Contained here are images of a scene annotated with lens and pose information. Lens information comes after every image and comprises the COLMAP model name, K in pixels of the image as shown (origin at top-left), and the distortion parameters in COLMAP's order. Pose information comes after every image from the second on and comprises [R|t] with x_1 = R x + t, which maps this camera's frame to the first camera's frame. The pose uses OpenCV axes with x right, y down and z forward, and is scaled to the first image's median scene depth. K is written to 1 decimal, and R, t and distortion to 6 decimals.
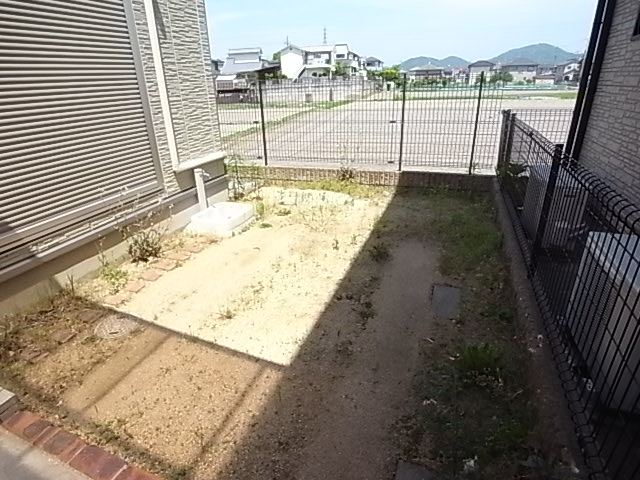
lens RADIAL K [[364.1, 0, 316.8], [0, 364.1, 240.4], [0, 0, 1]] dist [-0.055225, 0.001567]
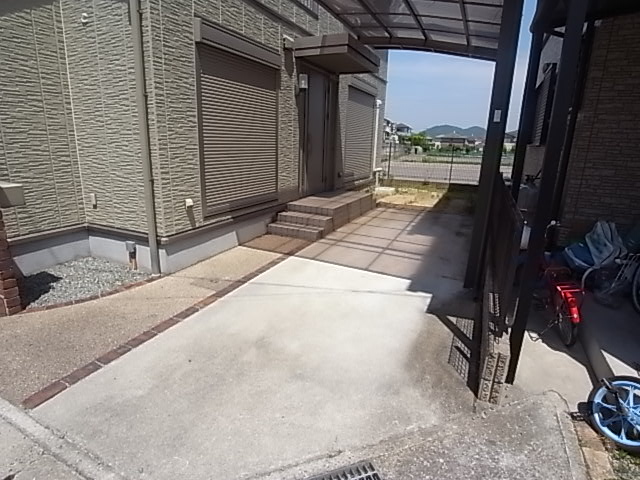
lens RADIAL K [[364.1, 0, 319.5], [0, 364.1, 239.2], [0, 0, 1]] dist [-0.055225, 0.001567]
pose [[0.995899, 0.077295, -0.047011, -0.031058], [-0.083466, 0.985481, -0.147855, 0.038496], [0.034900, 0.151173, 0.987891, -0.084821]]
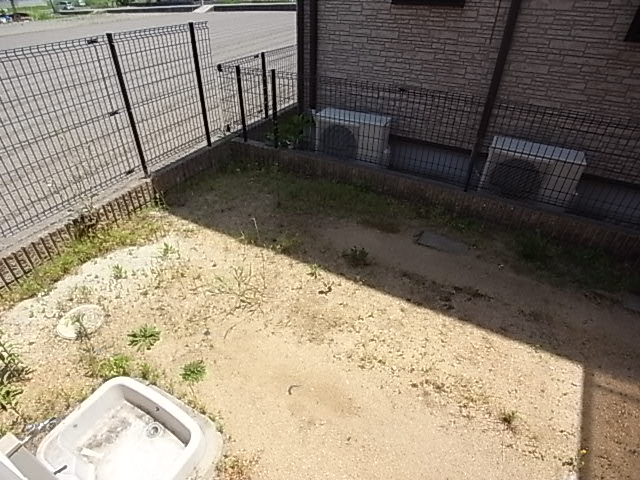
lens RADIAL K [[364.1, 0, 316.7], [0, 364.1, 234.5], [0, 0, 1]] dist [-0.055225, 0.001567]
pose [[0.151072, -0.535426, 0.830961, -0.022440], [0.394017, 0.803562, 0.446137, -0.018274], [-0.906602, 0.260014, 0.332362, 0.032888]]
